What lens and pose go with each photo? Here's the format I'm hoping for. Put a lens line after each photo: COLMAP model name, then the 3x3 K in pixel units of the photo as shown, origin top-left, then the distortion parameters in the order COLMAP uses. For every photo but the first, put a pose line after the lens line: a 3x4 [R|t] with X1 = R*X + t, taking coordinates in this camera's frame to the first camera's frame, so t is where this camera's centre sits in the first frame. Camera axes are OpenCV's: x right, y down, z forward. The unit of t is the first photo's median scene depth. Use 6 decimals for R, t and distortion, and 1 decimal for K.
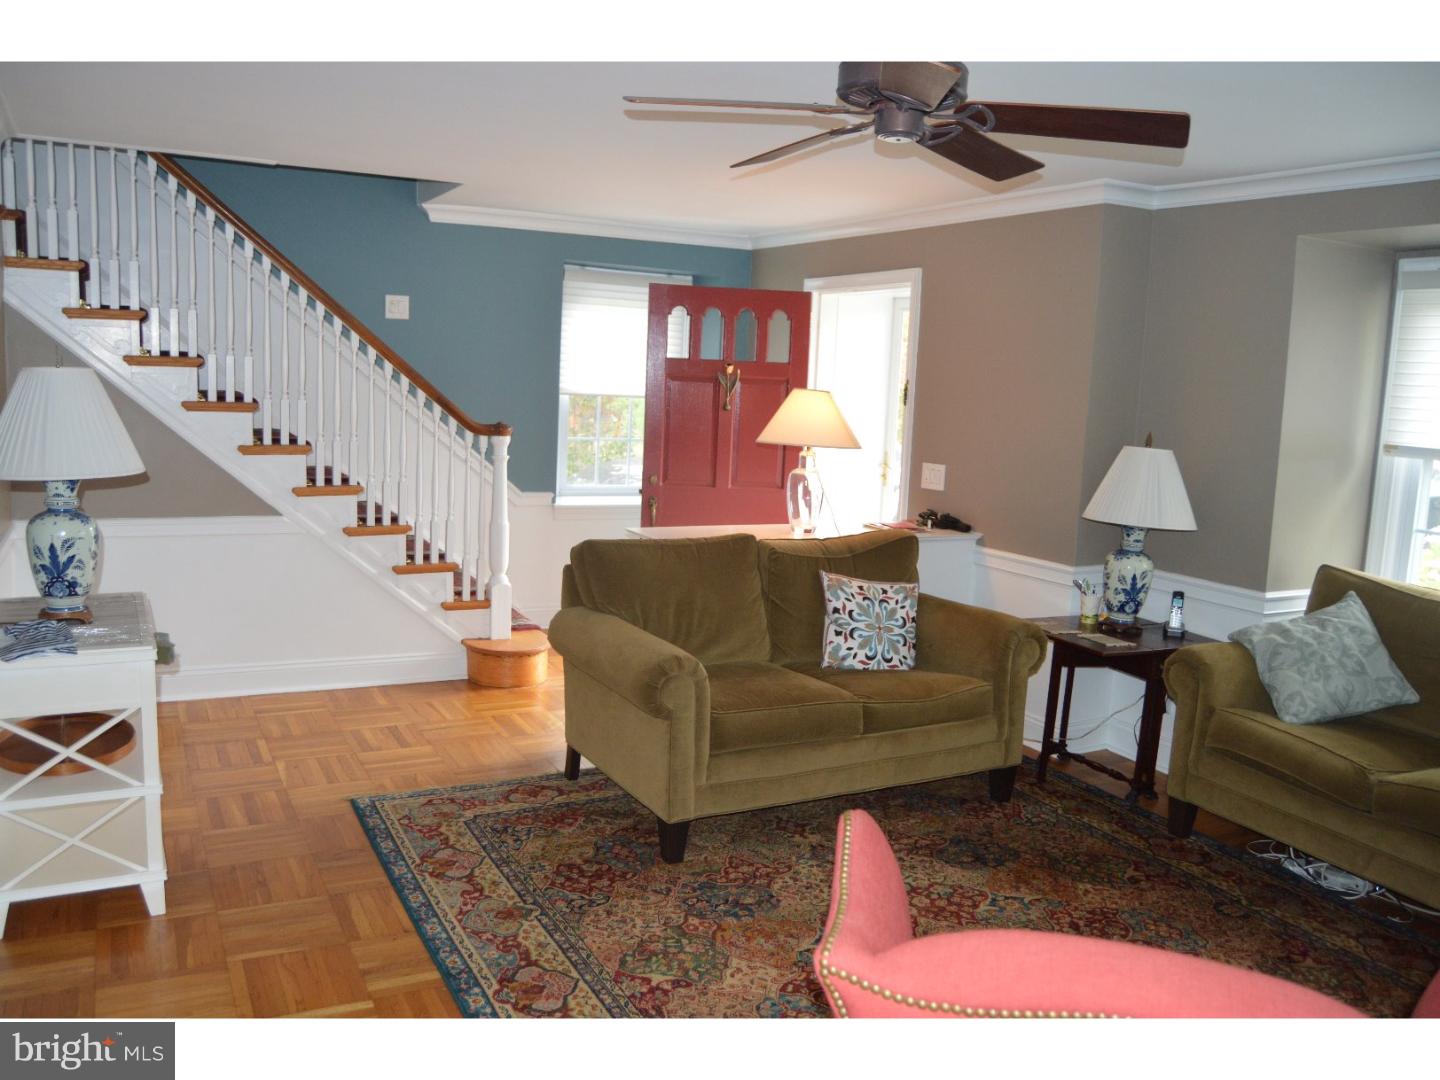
lens RADIAL K [[1145.6, 0, 713.9], [0, 1145.6, 543.0], [0, 0, 1]] dist [-0.088562, 0.032211]
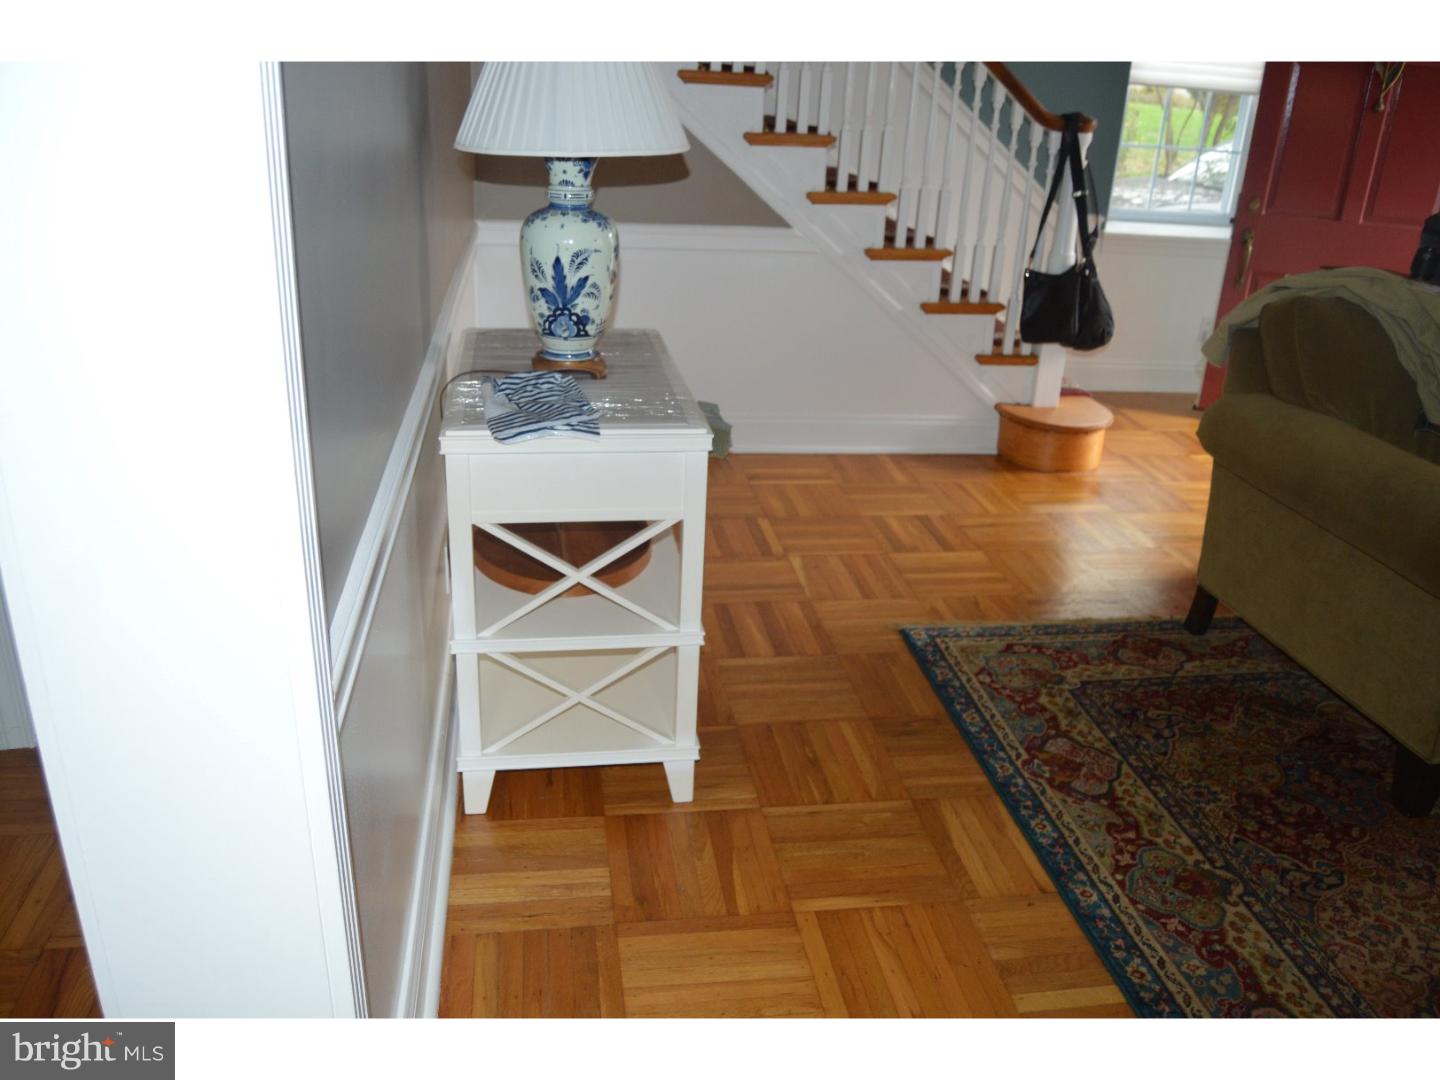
lens RADIAL K [[1145.6, 0, 727.0], [0, 1145.6, 540.3], [0, 0, 1]] dist [-0.088562, 0.032211]
pose [[0.946430, 0.126022, -0.297304, -0.250274], [-0.053083, 0.968894, 0.241715, -0.004757], [0.318517, -0.212985, 0.923680, 0.336220]]
